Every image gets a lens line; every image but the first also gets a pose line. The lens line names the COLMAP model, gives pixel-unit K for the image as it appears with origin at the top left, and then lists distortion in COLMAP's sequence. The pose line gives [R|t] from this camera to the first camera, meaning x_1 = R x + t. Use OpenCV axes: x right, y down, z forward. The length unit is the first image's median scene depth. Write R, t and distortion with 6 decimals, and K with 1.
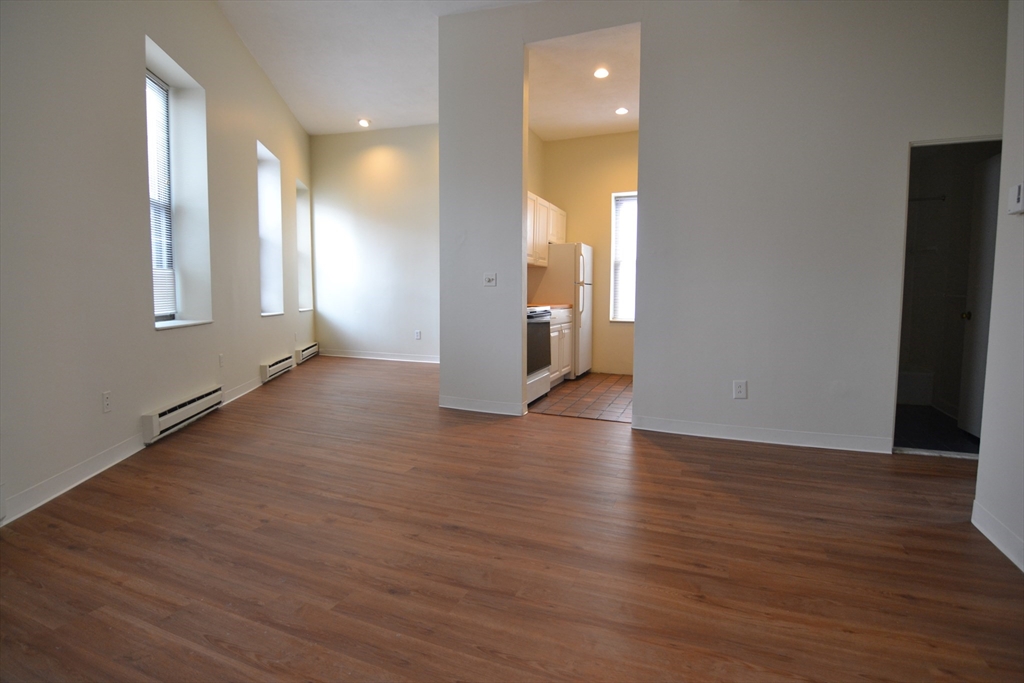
lens RADIAL K [[512.0, 0, 506.8], [0, 512.0, 338.0], [0, 0, 1]] dist [-0.016239, -0.000293]
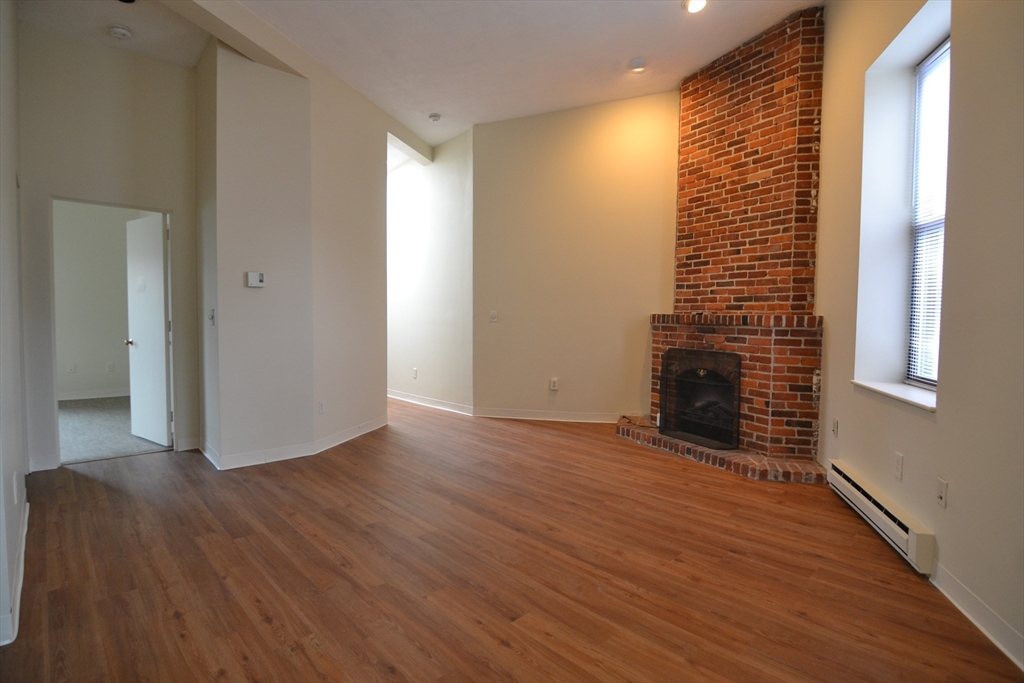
lens RADIAL K [[503.6, 0, 505.8], [0, 503.6, 337.3], [0, 0, 1]] dist [-0.010873, -0.008313]
pose [[-0.905104, -0.038431, 0.423450, -0.305315], [0.015529, 0.992255, 0.123247, -0.130879], [-0.424907, 0.118127, -0.897496, 1.090314]]
